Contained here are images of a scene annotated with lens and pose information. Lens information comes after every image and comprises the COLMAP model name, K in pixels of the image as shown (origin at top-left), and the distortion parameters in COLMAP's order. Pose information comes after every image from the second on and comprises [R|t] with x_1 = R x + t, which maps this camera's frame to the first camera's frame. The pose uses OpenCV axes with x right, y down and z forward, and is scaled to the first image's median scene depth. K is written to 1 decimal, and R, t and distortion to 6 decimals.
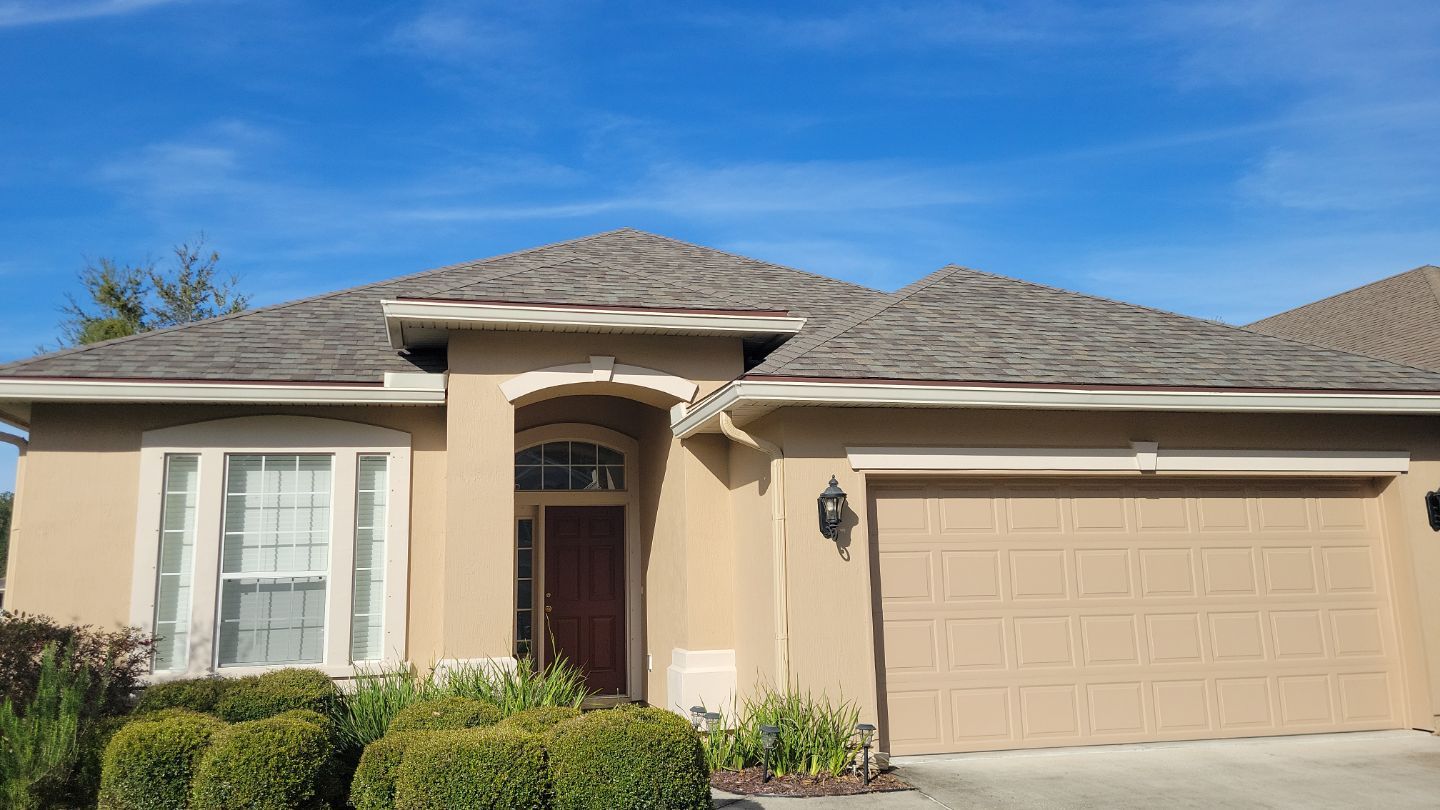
lens RADIAL K [[1108.5, 0, 720.0], [0, 1108.5, 405.0], [0, 0, 1]] dist [0.004542, -0.000087]
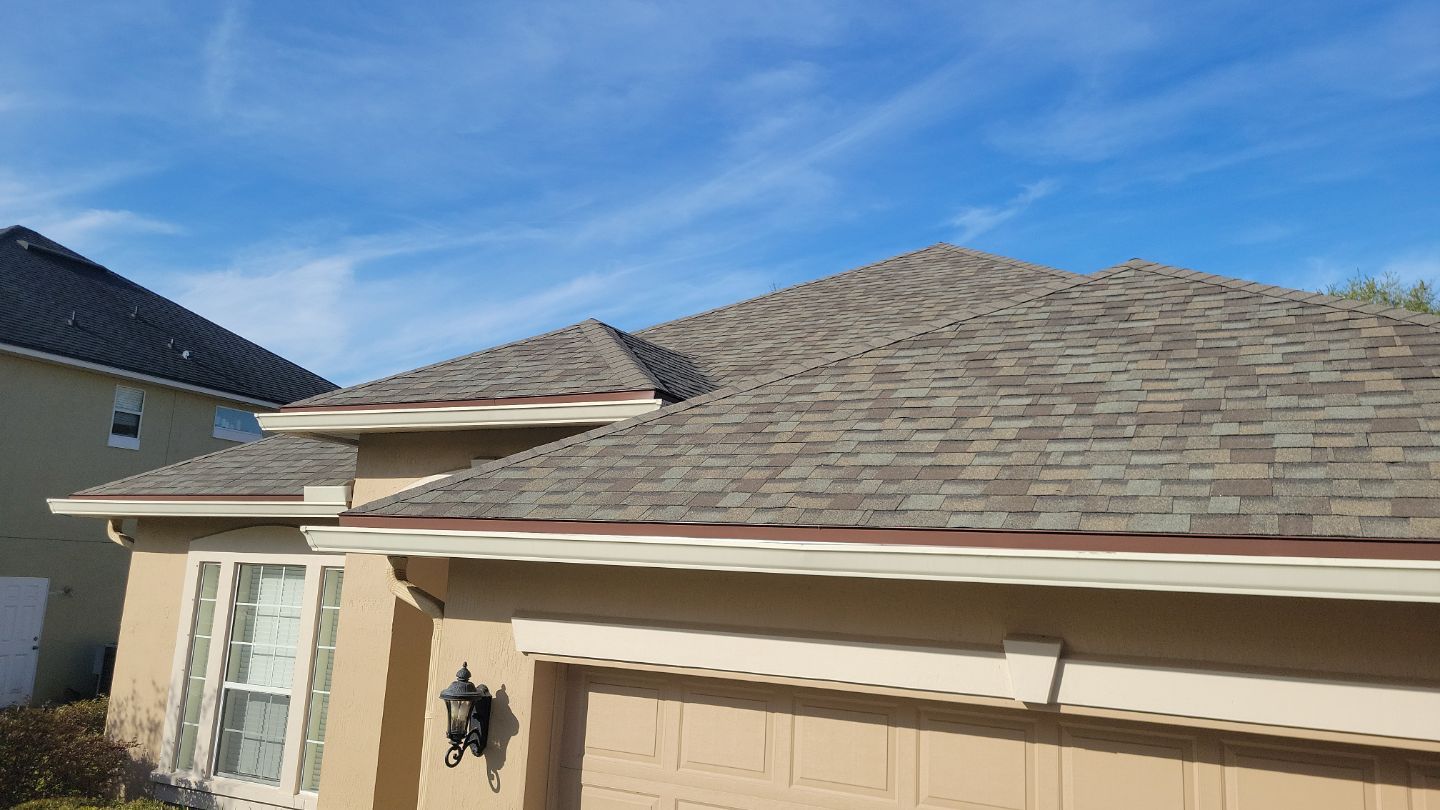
lens RADIAL K [[1108.5, 0, 720.0], [0, 1108.5, 405.0], [0, 0, 1]] dist [0.004542, -0.000087]
pose [[0.764039, -0.046314, -0.643505, 0.565170], [0.037676, 0.998921, -0.027160, -0.057875], [0.644069, -0.003493, 0.764960, 0.504039]]
